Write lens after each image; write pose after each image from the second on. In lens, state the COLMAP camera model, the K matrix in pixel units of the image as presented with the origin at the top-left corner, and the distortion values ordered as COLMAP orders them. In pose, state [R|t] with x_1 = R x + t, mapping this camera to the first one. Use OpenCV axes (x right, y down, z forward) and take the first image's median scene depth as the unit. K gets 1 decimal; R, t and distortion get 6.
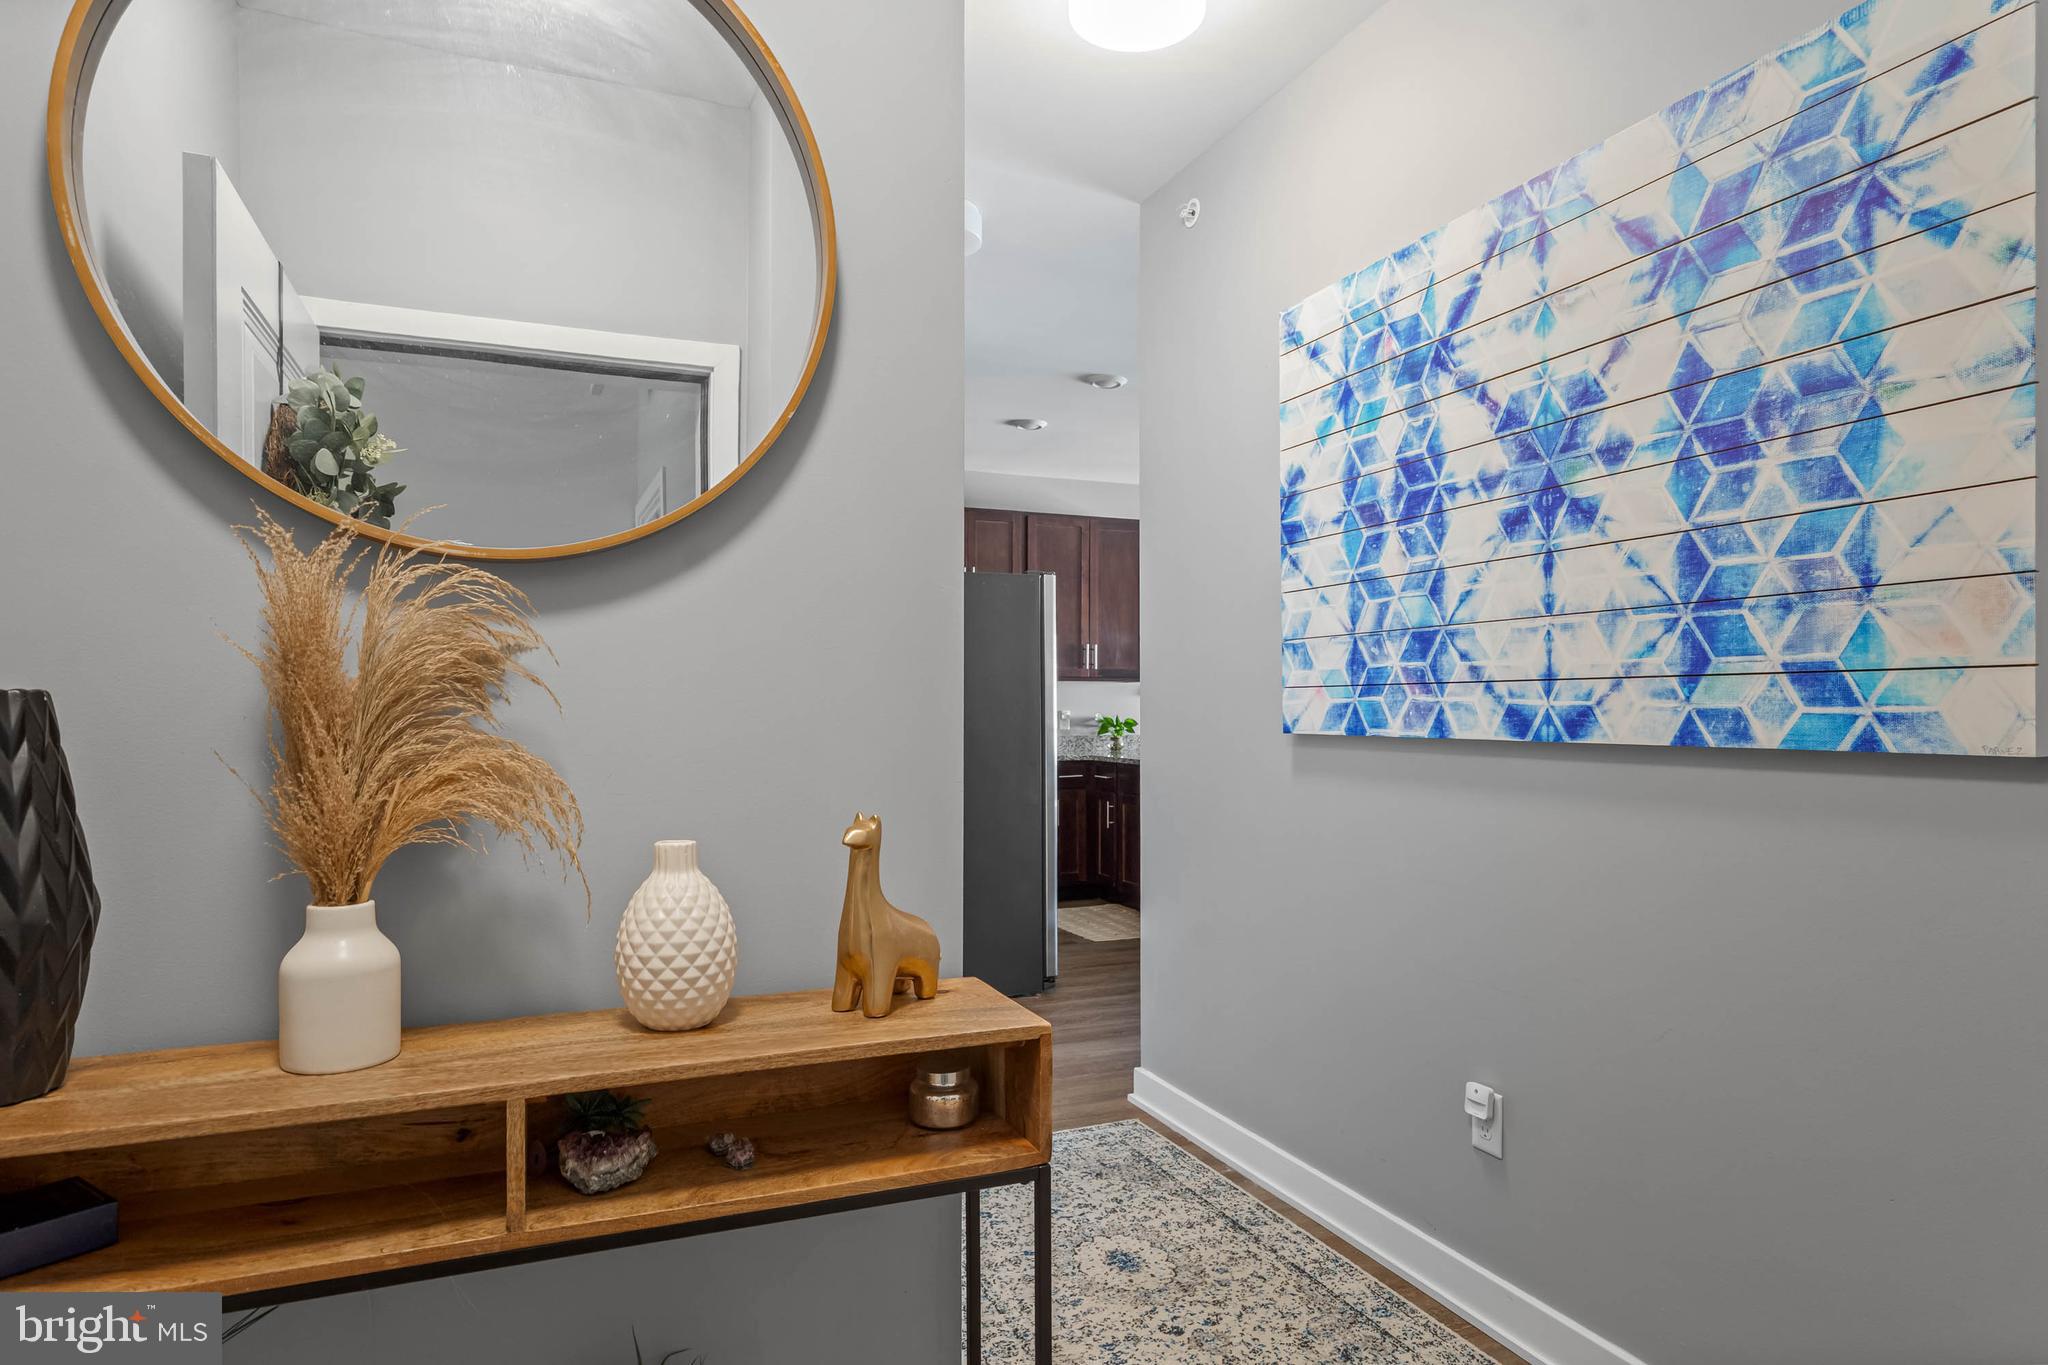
lens RADIAL K [[1165.6, 0, 1018.4], [0, 1165.6, 679.1], [0, 0, 1]] dist [0.002479, 0.000395]
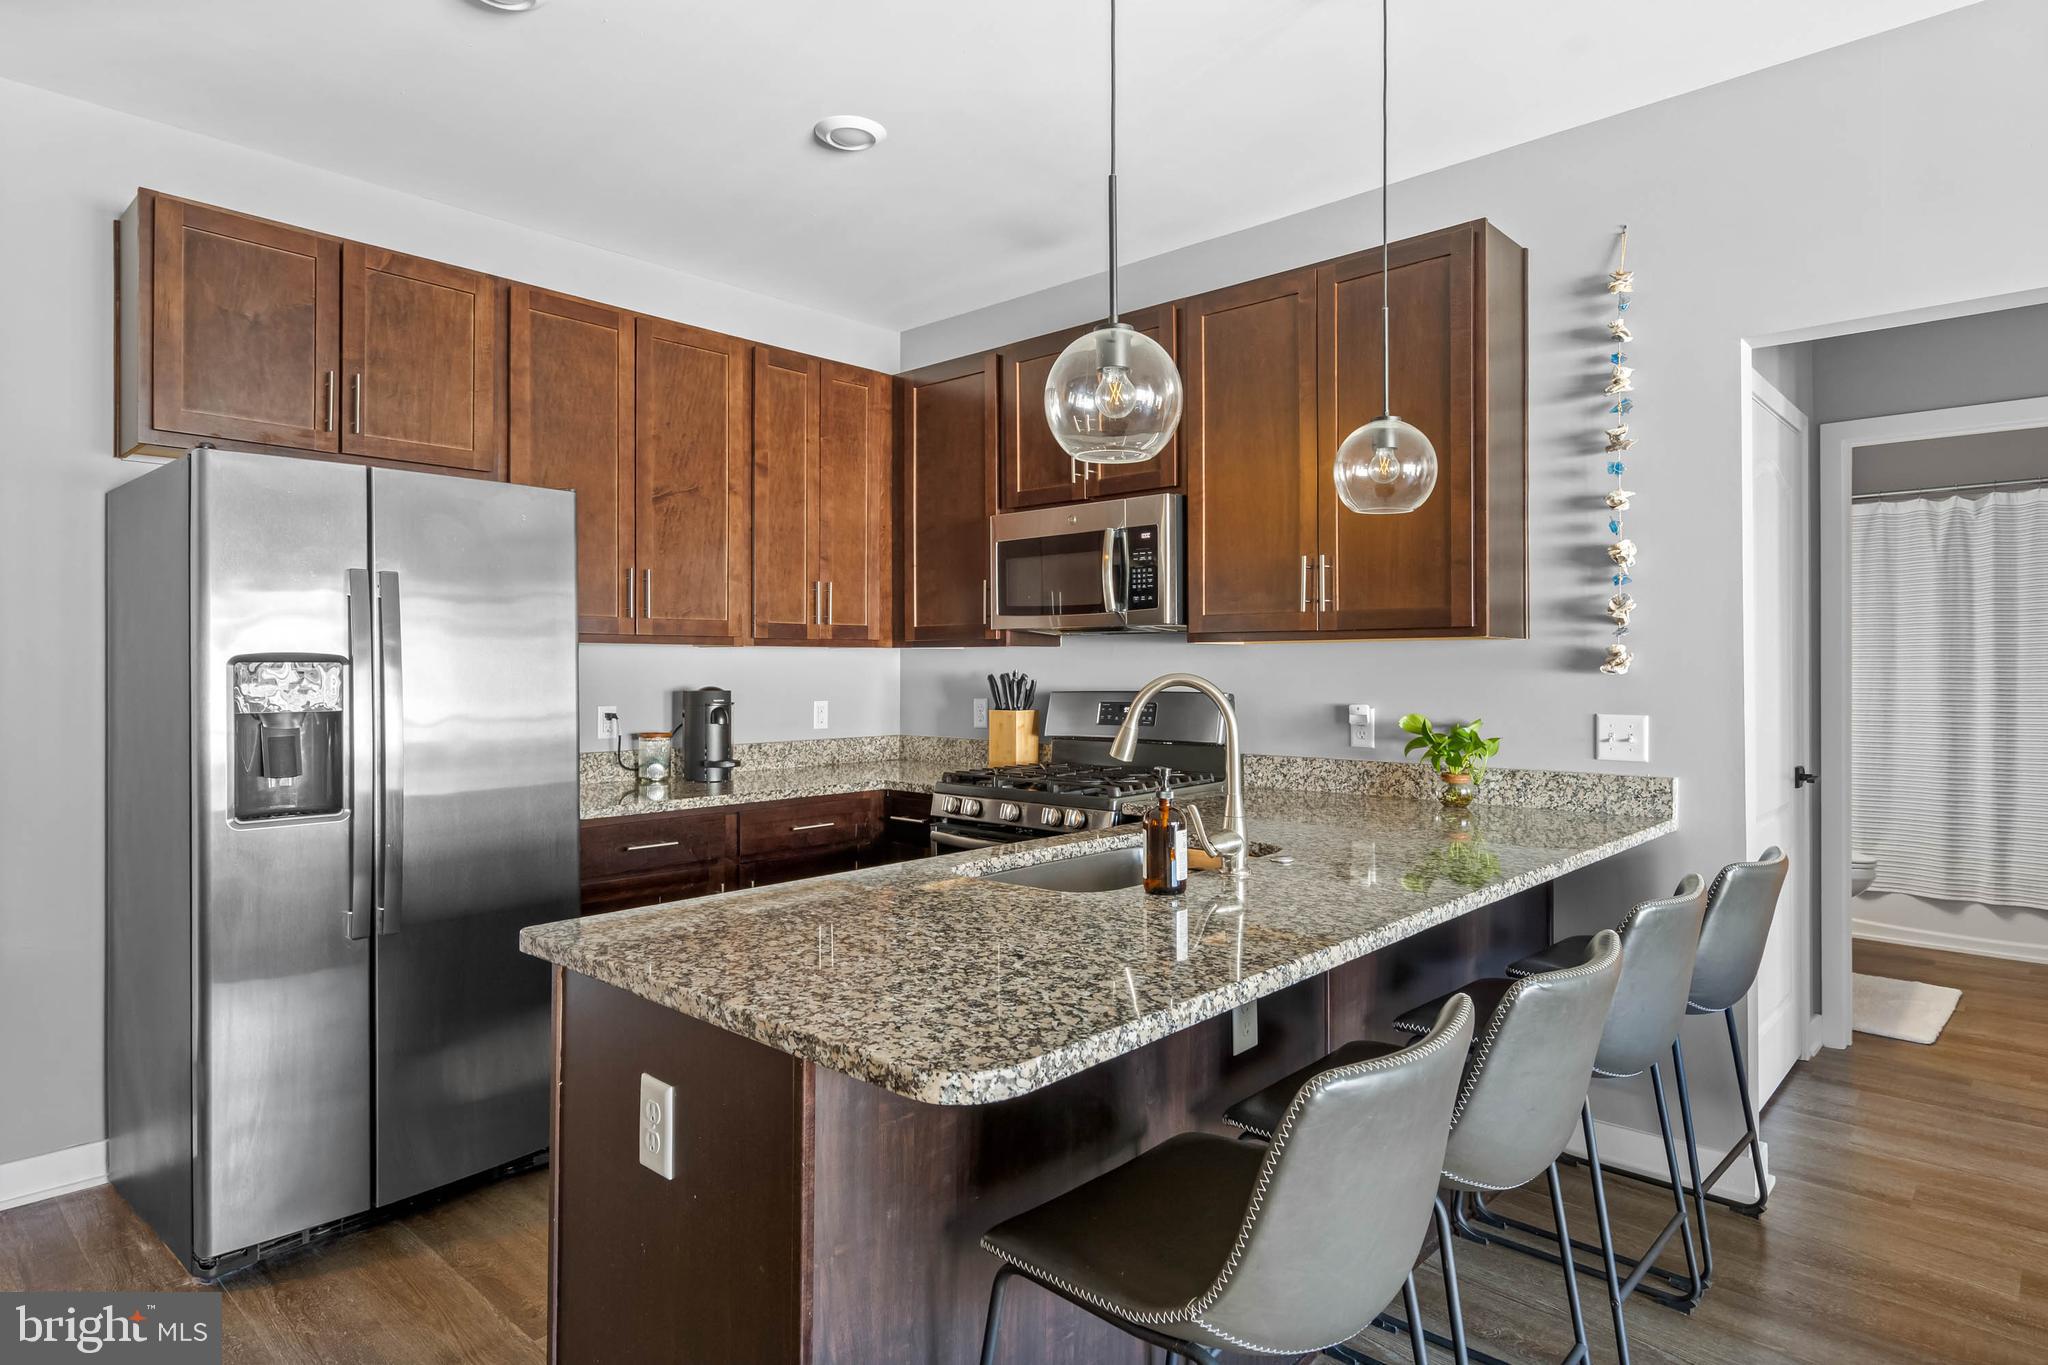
lens RADIAL K [[1138.4, 0, 1026.5], [0, 1138.4, 671.7], [0, 0, 1]] dist [-0.003909, -0.002773]
pose [[0.413116, 0.000059, -0.910679, 0.399021], [0.023136, 0.999677, 0.010561, 0.006633], [0.910385, -0.025433, 0.412981, 0.719191]]
